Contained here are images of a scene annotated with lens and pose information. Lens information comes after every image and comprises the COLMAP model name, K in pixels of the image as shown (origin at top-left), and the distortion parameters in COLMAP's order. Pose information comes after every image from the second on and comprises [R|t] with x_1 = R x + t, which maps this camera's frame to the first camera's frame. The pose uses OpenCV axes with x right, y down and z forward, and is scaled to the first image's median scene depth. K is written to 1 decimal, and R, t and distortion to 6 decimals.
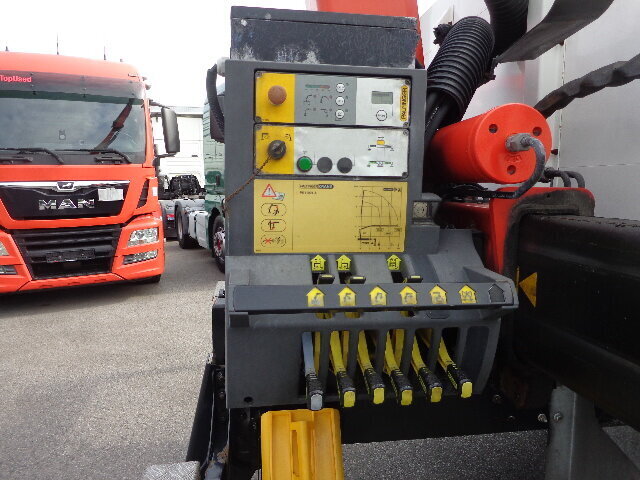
lens RADIAL K [[478.3, 0, 318.3], [0, 478.3, 214.1], [0, 0, 1]] dist [-0.040588, 0.007956]
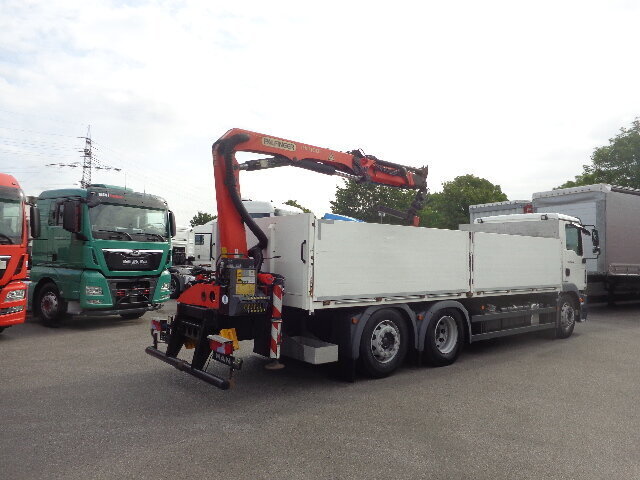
lens RADIAL K [[478.3, 0, 318.3], [0, 478.3, 214.1], [0, 0, 1]] dist [-0.040588, 0.007956]
pose [[0.849886, 0.060020, 0.523538, -0.367081], [-0.001932, 0.993841, -0.110800, -0.040442], [-0.526964, 0.093155, 0.844767, -0.740402]]
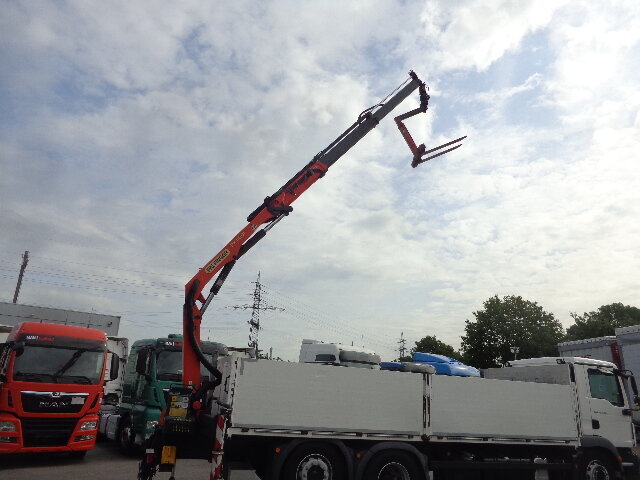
lens RADIAL K [[478.3, 0, 318.3], [0, 478.3, 214.1], [0, 0, 1]] dist [-0.040588, 0.007956]
pose [[0.975570, 0.125522, 0.180298, 0.072090], [-0.039508, 0.907559, -0.418061, 0.030931], [-0.216107, 0.400725, 0.890347, -1.202297]]
